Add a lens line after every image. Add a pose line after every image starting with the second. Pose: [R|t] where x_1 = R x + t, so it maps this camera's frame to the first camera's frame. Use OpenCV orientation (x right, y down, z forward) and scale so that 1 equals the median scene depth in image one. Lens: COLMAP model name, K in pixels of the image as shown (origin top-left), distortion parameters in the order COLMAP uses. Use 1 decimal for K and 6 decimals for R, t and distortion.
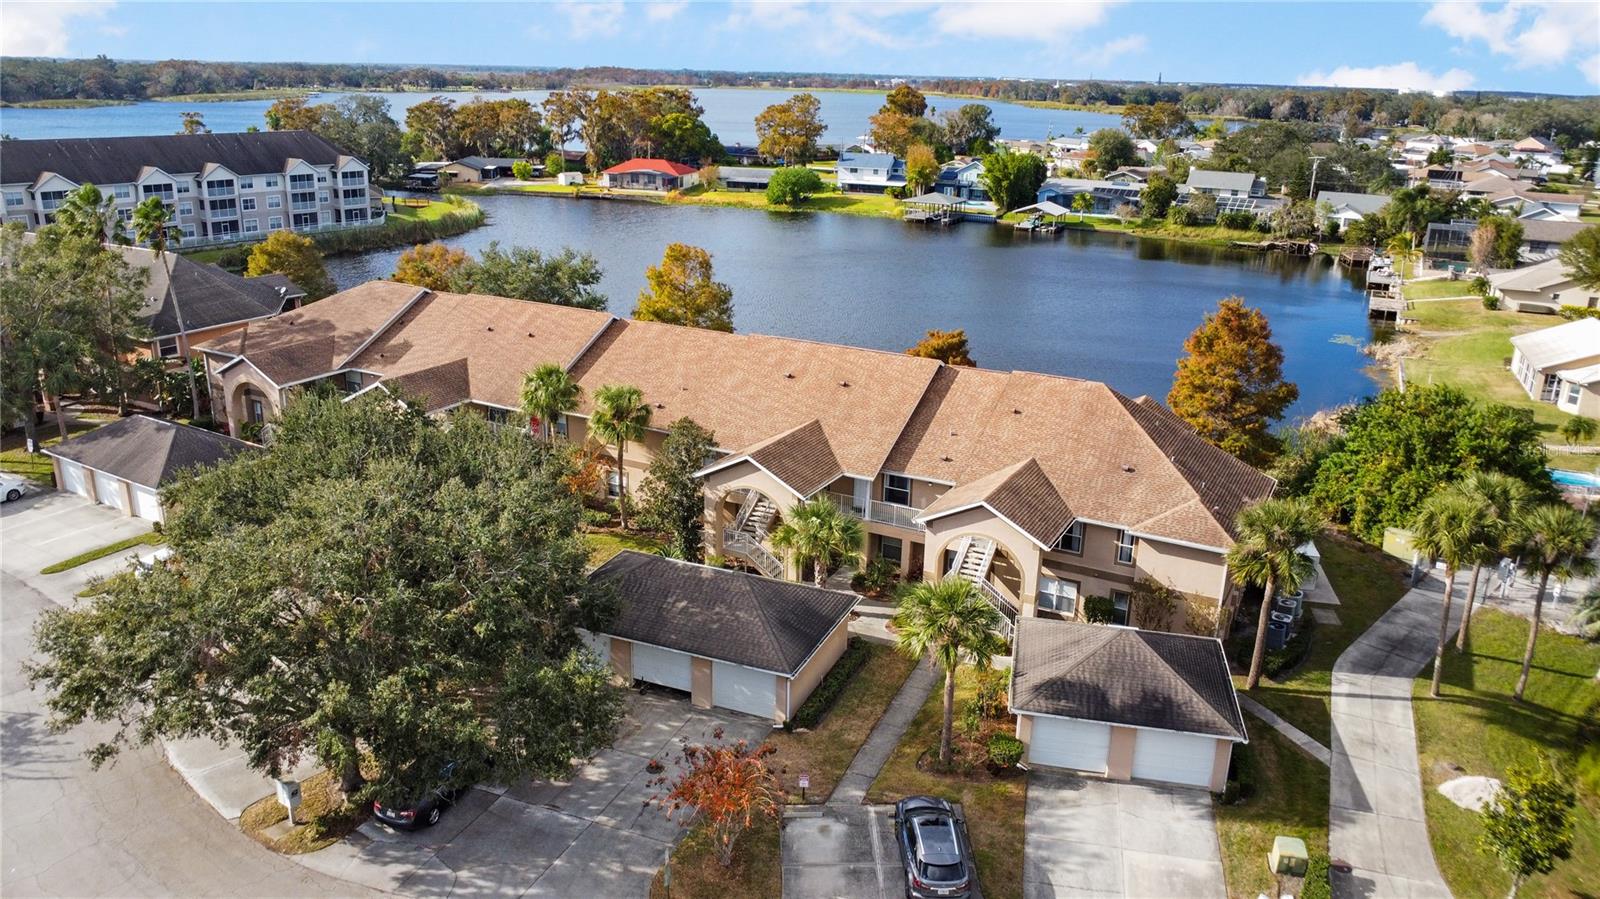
lens RADIAL K [[1249.3, 0, 800.0], [0, 1249.3, 449.5], [0, 0, 1]] dist [-0.023787, -0.000357]
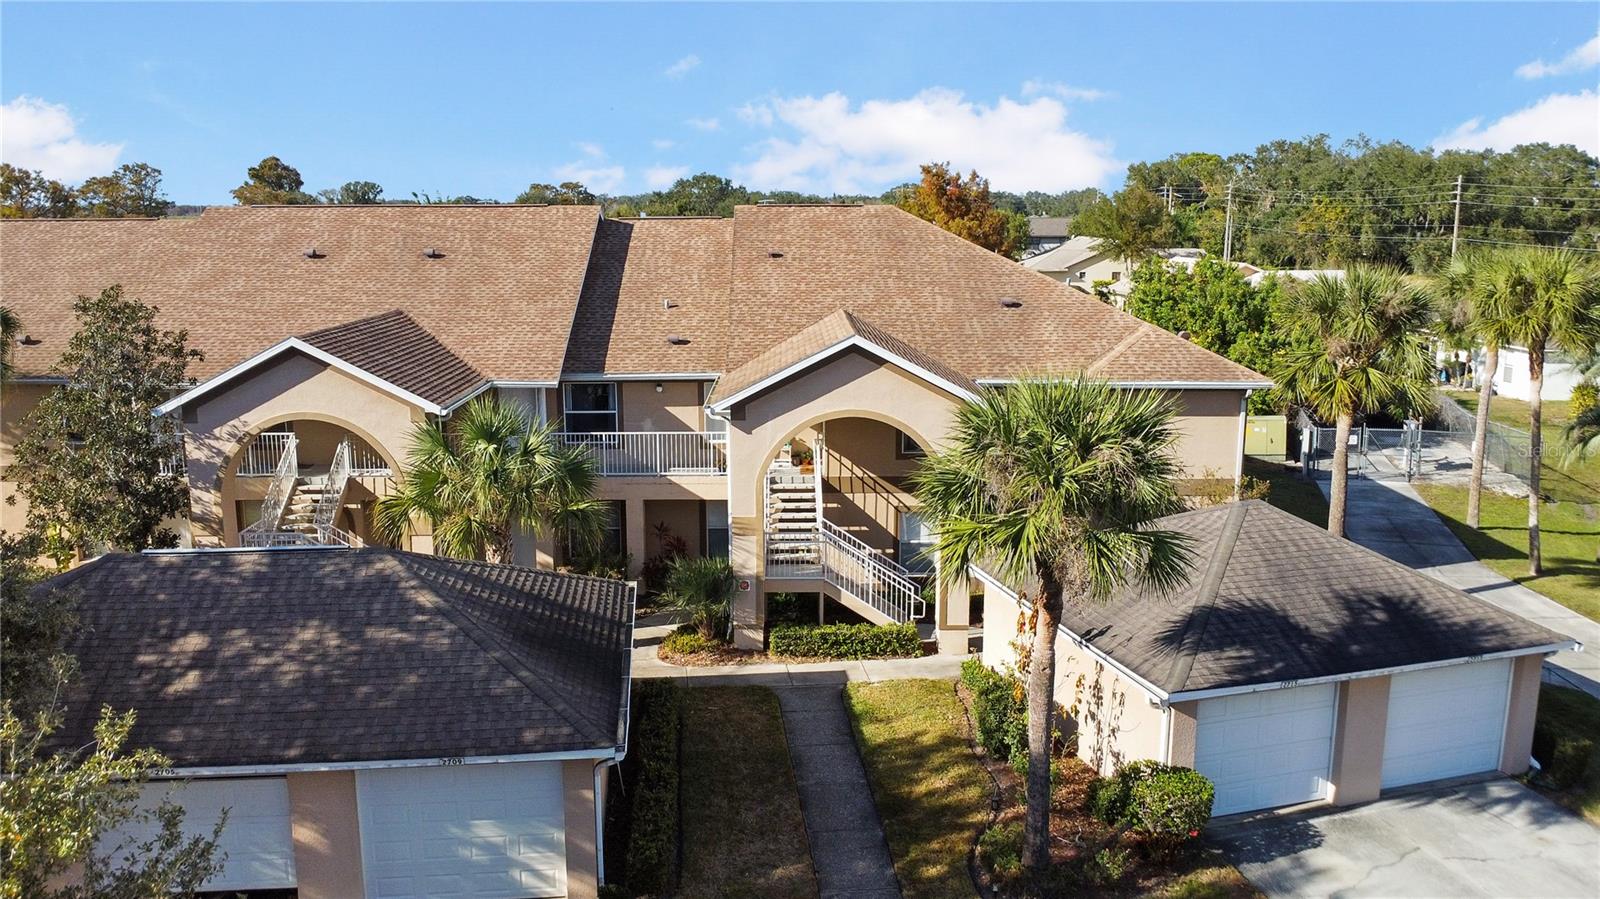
lens RADIAL K [[1249.3, 0, 800.0], [0, 1249.3, 449.5], [0, 0, 1]] dist [-0.023787, -0.000357]
pose [[0.868769, -0.111714, 0.482453, -0.102769], [0.175661, 0.980392, -0.089305, 0.113822], [-0.463017, 0.162334, 0.871357, 0.539333]]
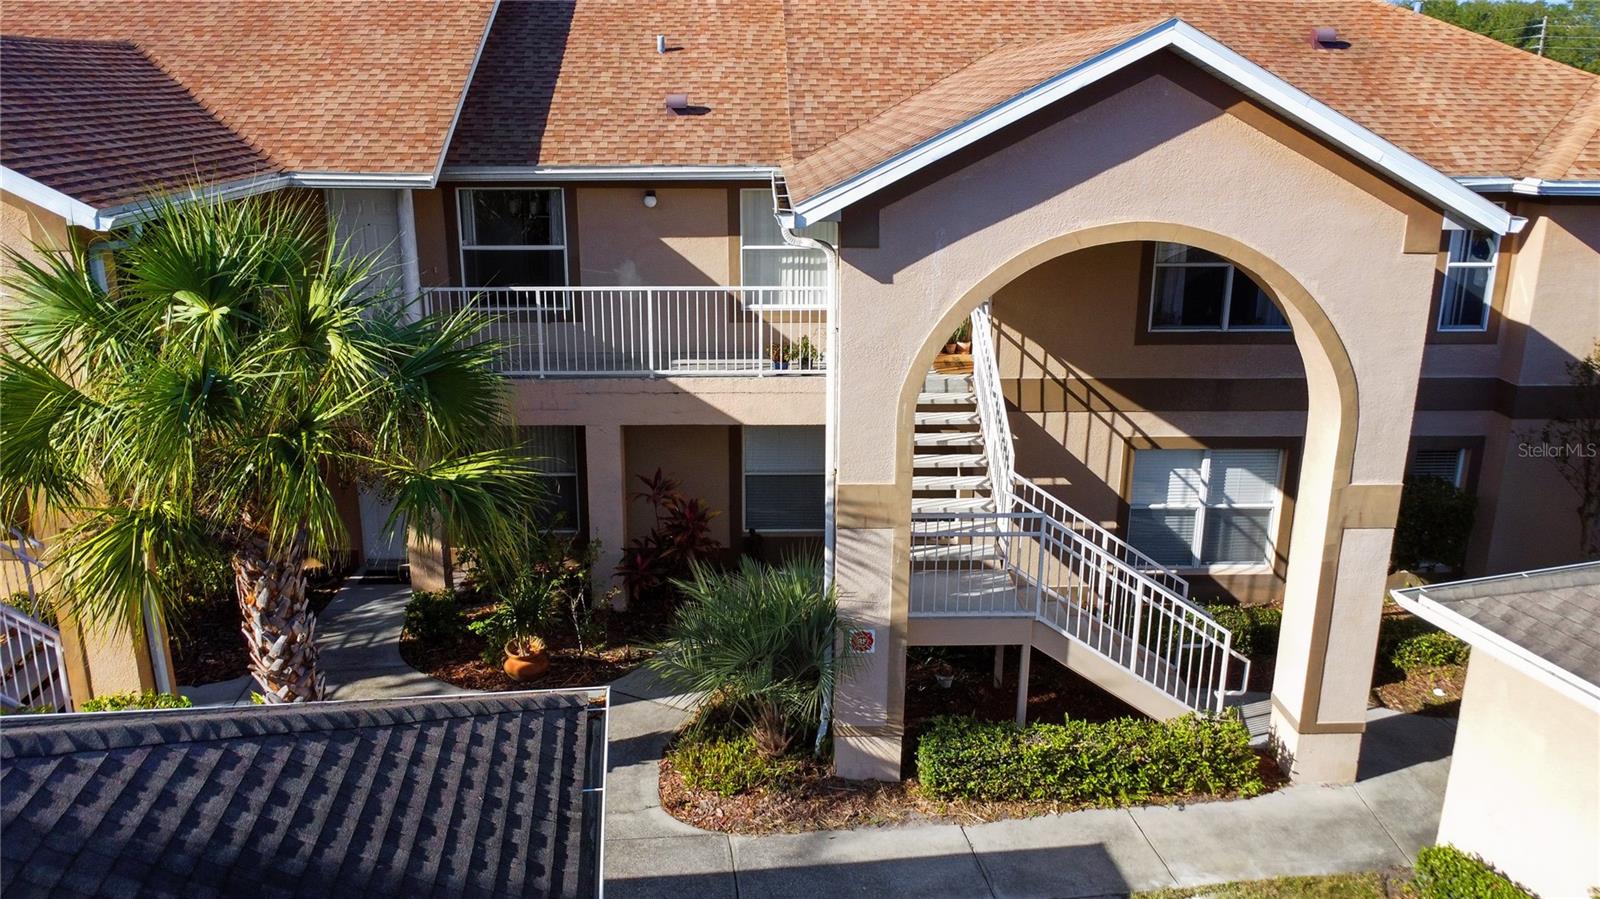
lens RADIAL K [[1249.3, 0, 800.0], [0, 1249.3, 449.5], [0, 0, 1]] dist [-0.023787, -0.000357]
pose [[0.858432, -0.158035, 0.487975, -0.002538], [0.175332, 0.984455, 0.010385, 0.084370], [-0.482030, 0.076643, 0.872796, 0.791805]]
